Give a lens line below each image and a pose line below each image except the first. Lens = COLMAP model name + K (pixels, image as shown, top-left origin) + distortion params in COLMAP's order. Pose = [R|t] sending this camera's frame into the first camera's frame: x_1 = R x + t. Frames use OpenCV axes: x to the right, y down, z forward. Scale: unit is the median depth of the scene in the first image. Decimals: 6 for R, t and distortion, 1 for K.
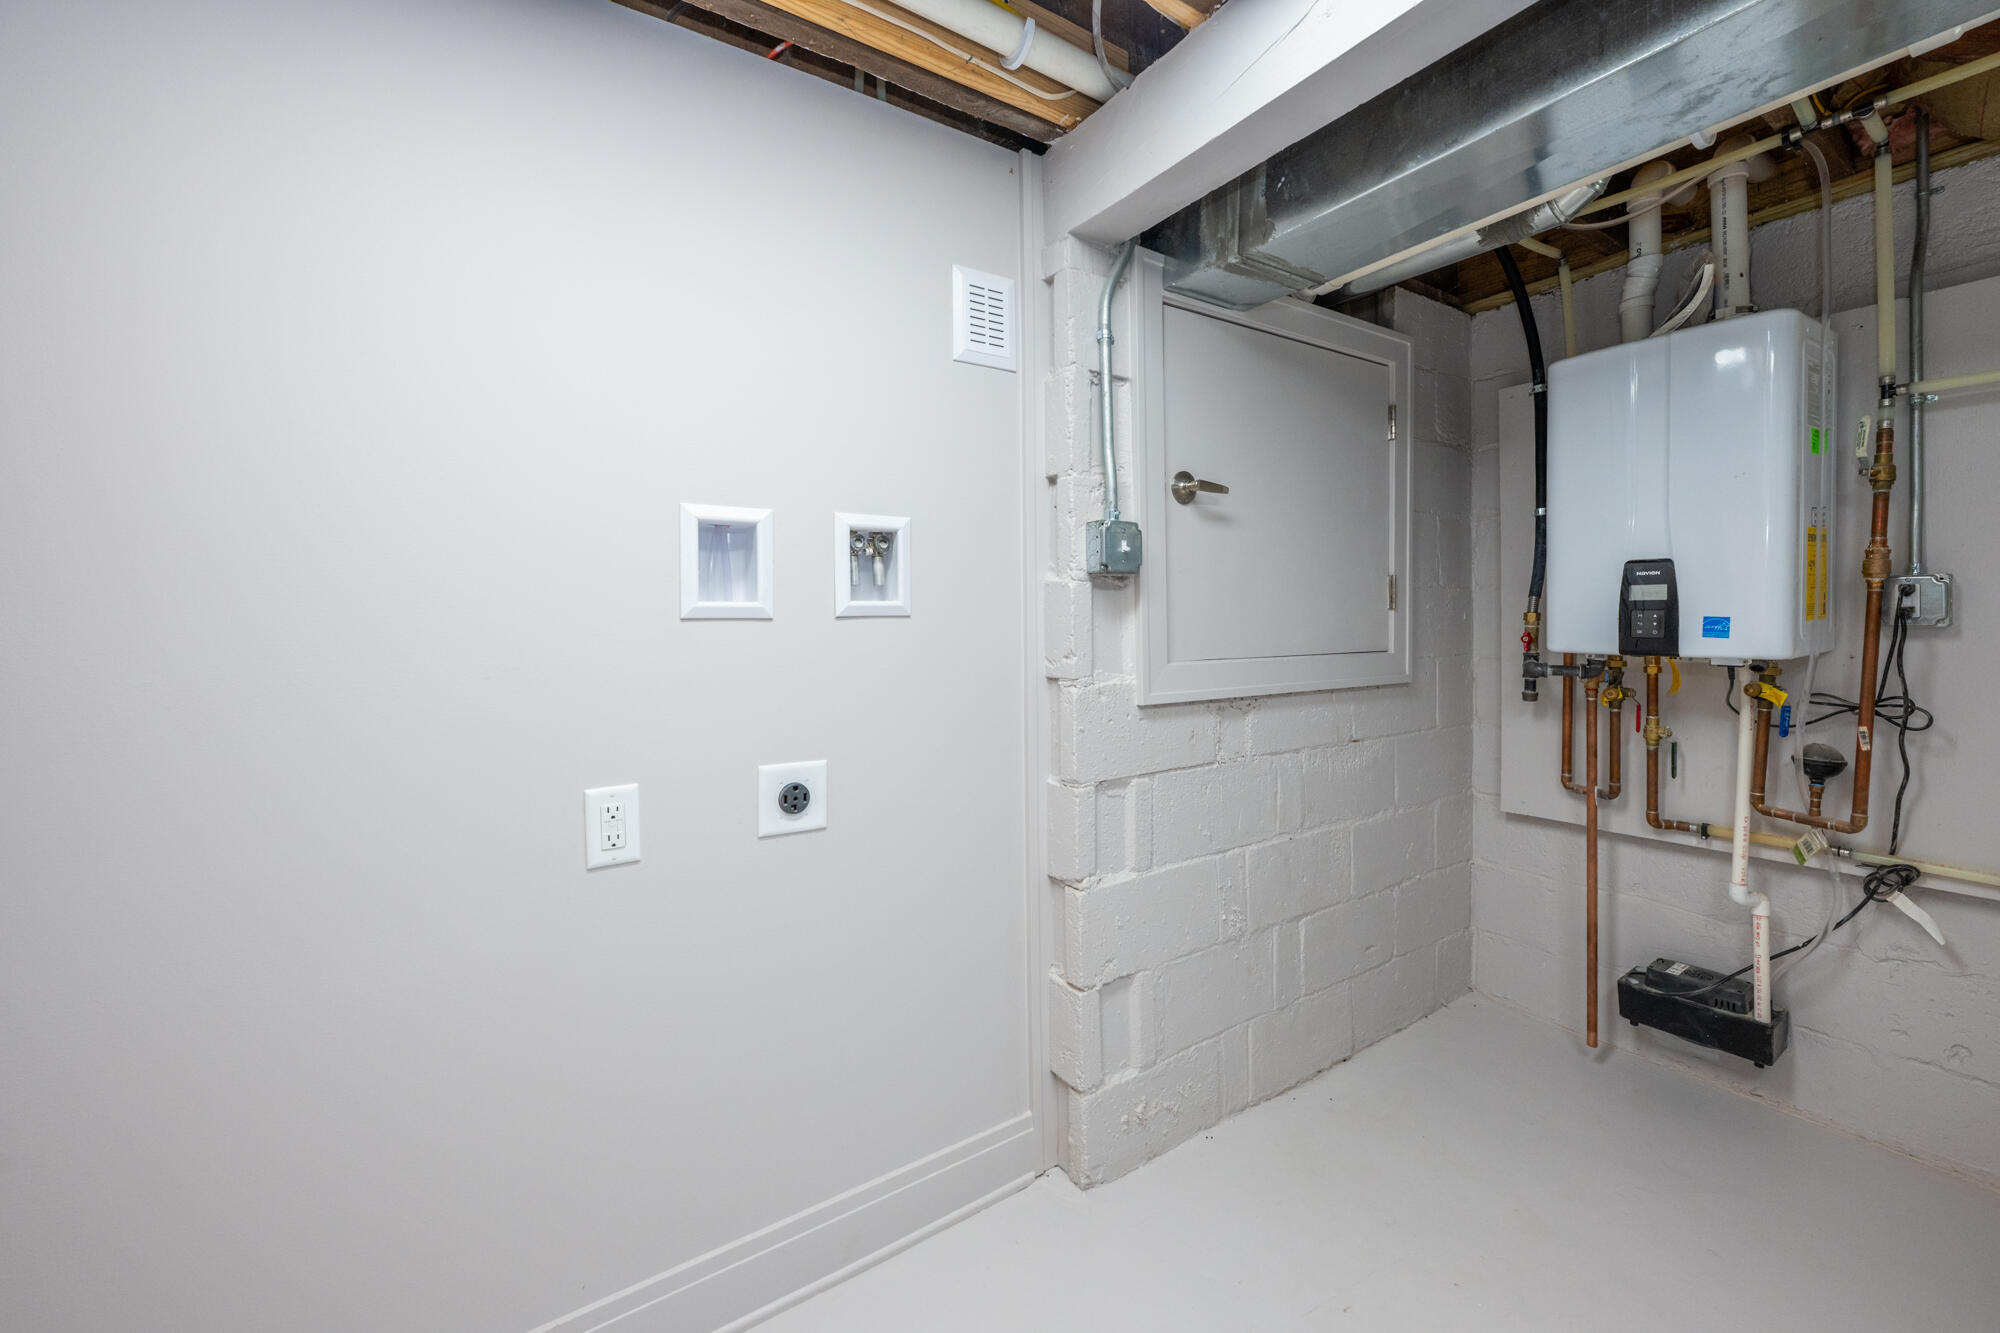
lens RADIAL K [[802.0, 0, 979.5], [0, 802.0, 631.7], [0, 0, 1]] dist [0.005545, -0.000472]
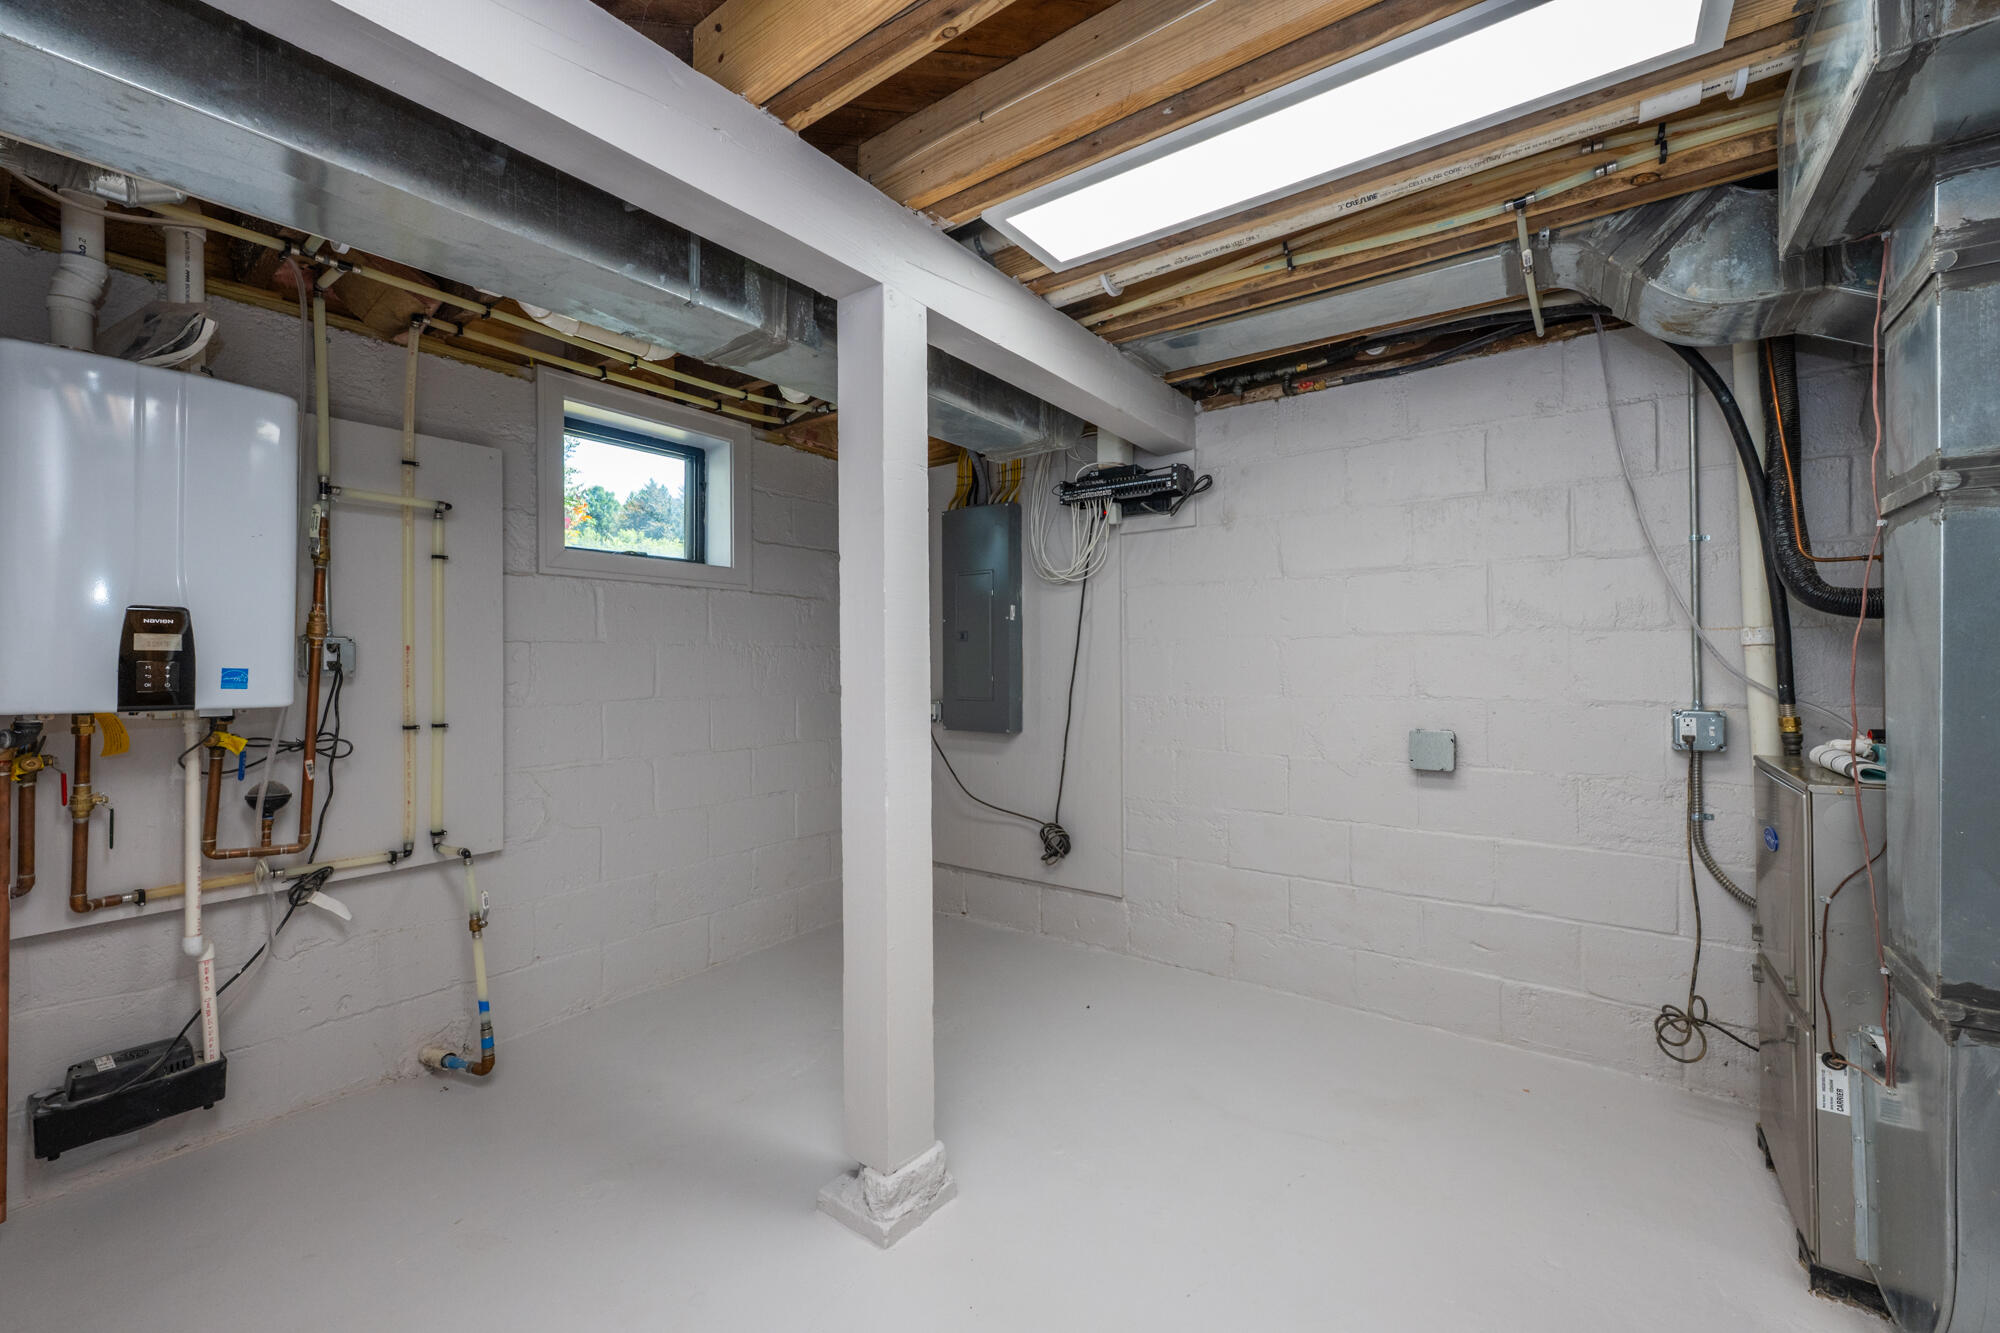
lens RADIAL K [[802.0, 0, 1000.4], [0, 802.0, 657.9], [0, 0, 1]] dist [0.005545, -0.000472]
pose [[-0.341340, 0.015899, 0.939805, -0.366891], [0.023116, 0.999697, -0.008517, -0.000771], [-0.939656, 0.018817, -0.341604, 0.413532]]
